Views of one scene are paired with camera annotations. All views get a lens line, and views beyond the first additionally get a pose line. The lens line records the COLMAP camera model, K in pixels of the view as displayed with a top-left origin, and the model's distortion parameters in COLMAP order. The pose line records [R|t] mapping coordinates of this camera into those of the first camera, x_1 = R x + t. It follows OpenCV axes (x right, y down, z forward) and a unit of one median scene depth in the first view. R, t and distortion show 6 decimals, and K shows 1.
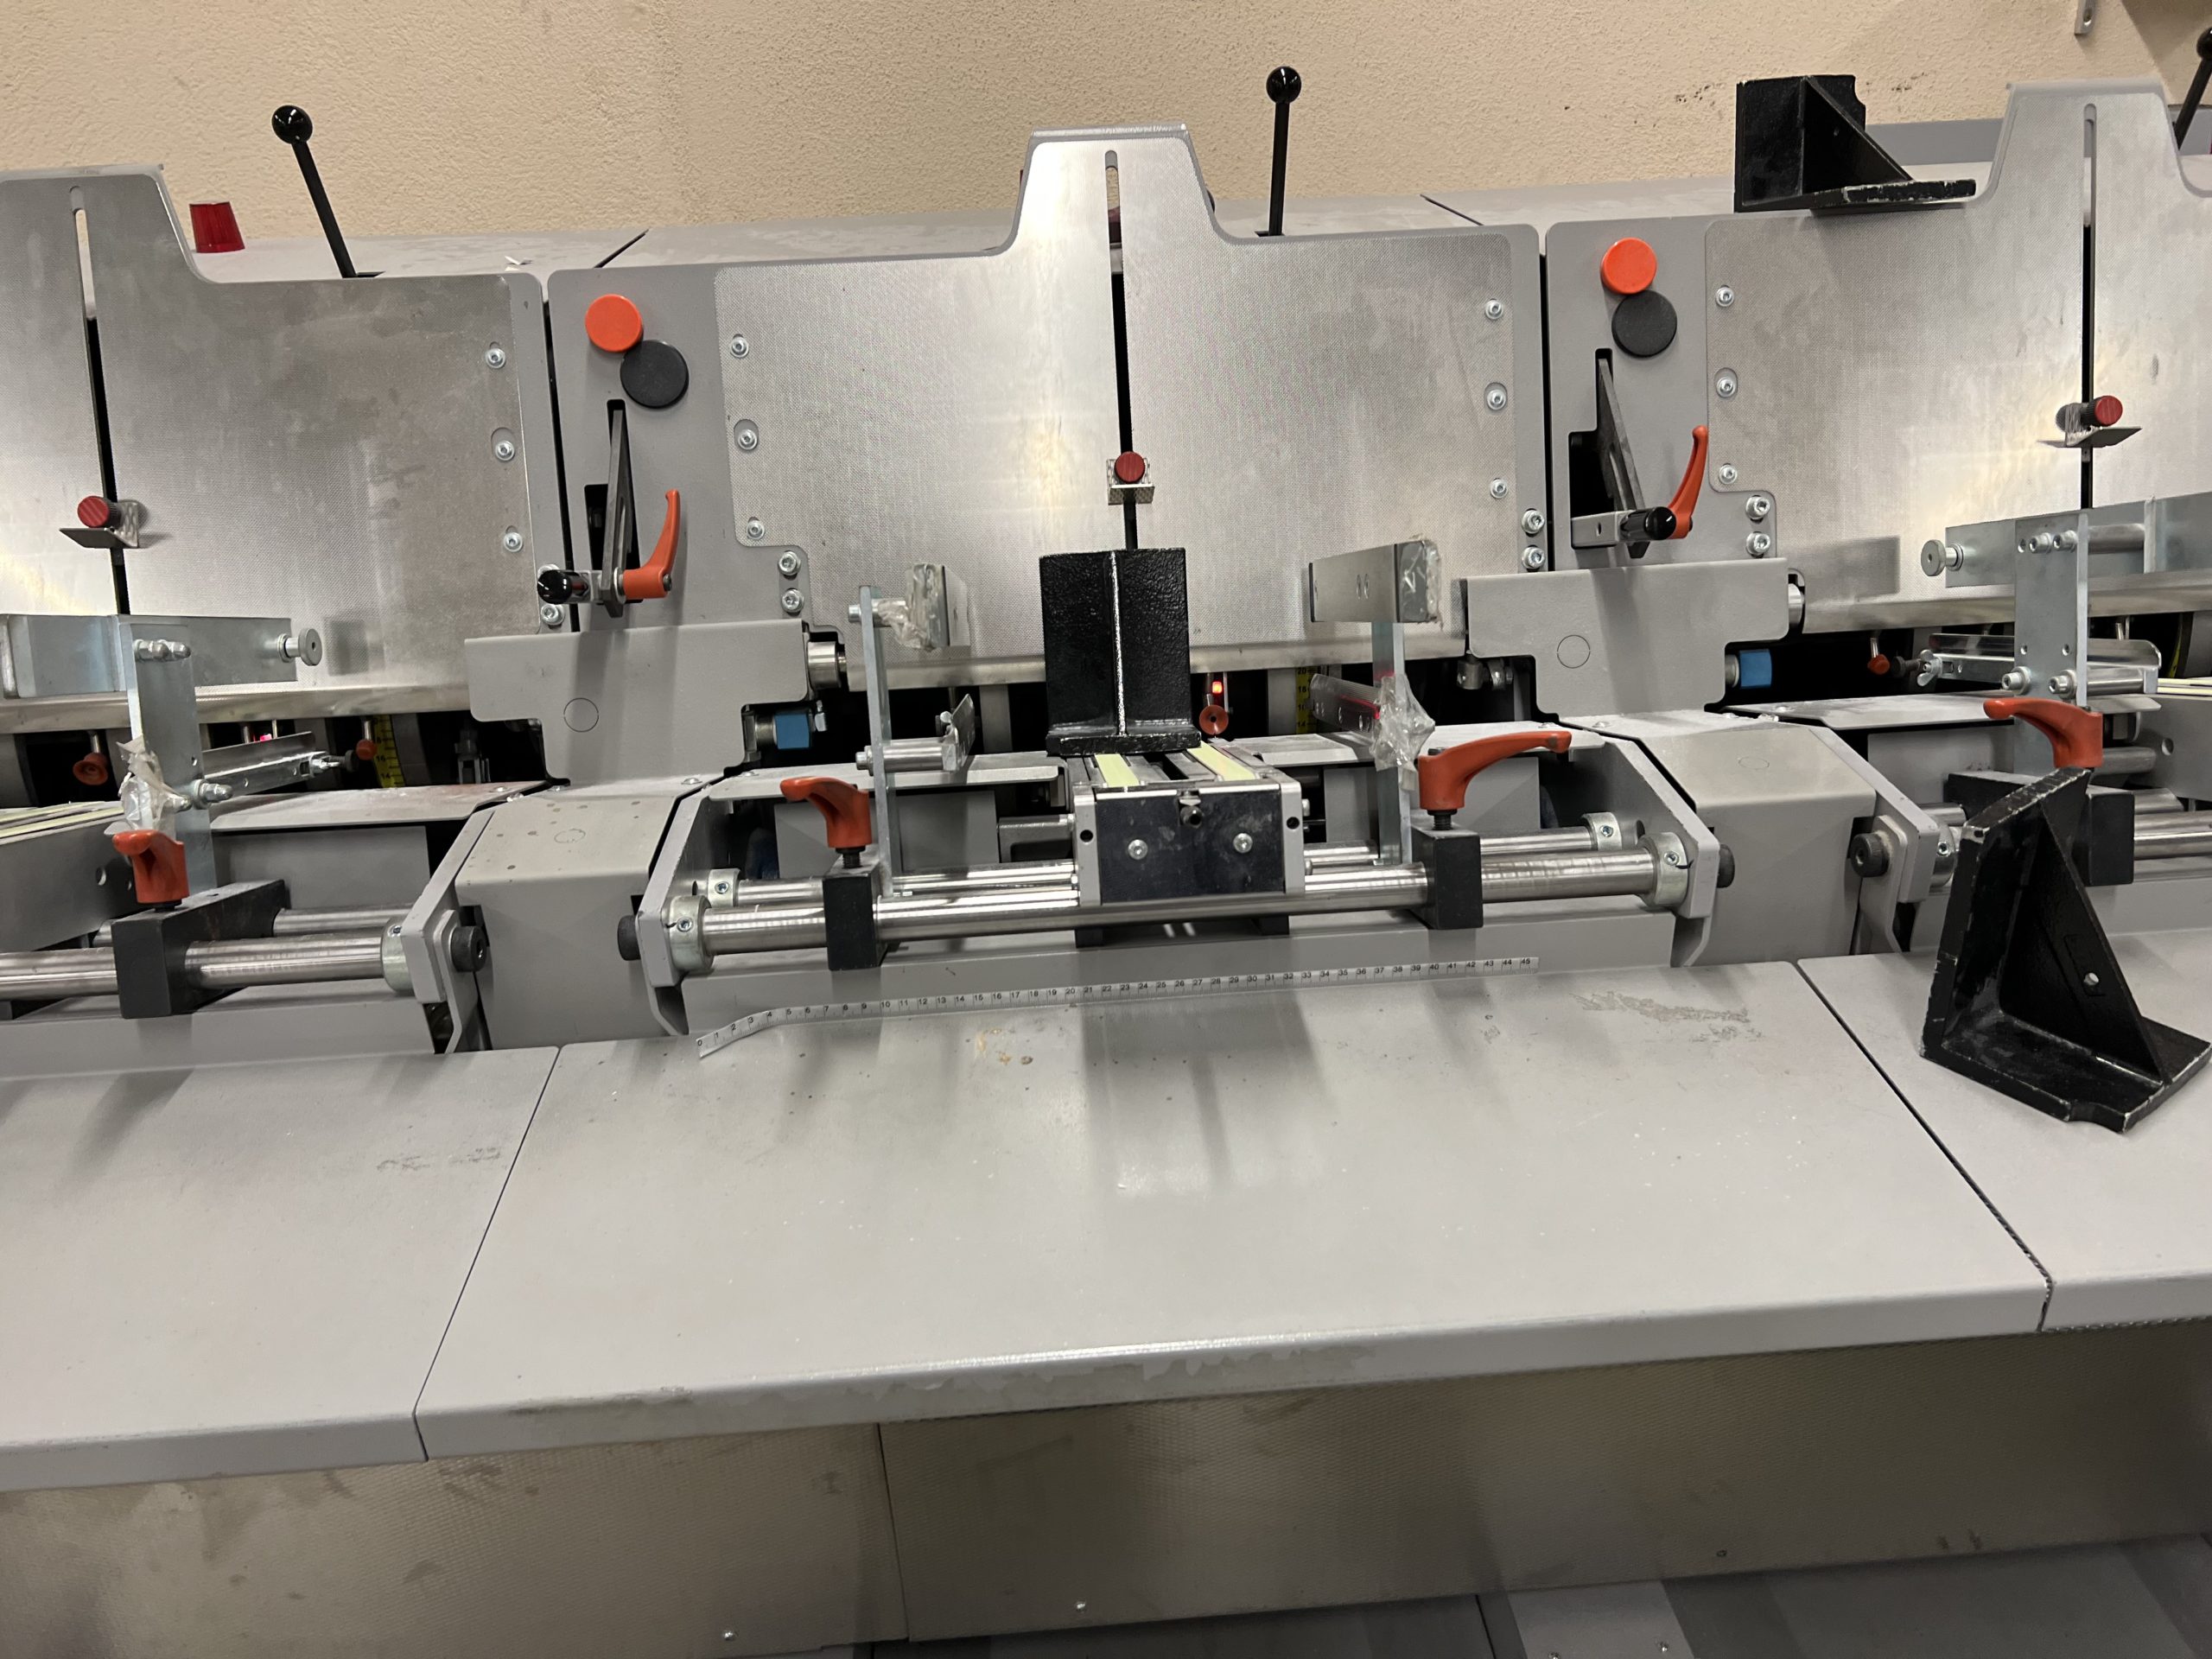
lens RADIAL K [[1683.7, 0, 1108.1], [0, 1683.7, 823.4], [0, 0, 1]] dist [-0.014305, -0.022875]
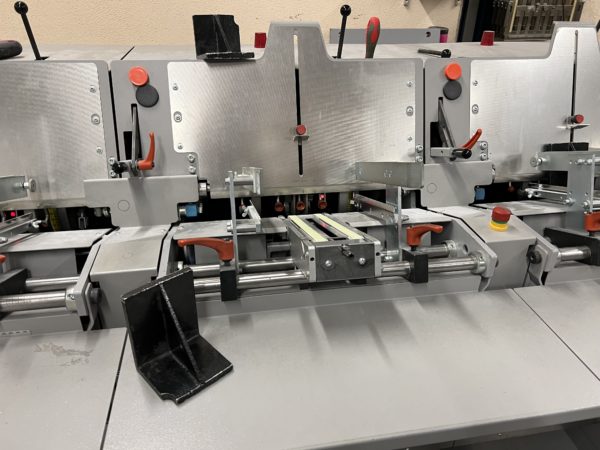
lens RADIAL K [[456.7, 0, 299.8], [0, 456.7, 226.8], [0, 0, 1]] dist [-0.014305, -0.022875]
pose [[0.993034, -0.000504, 0.117829, -0.095877], [-0.002950, 0.999571, 0.029133, -0.054627], [-0.117793, -0.029278, 0.992606, 0.139561]]
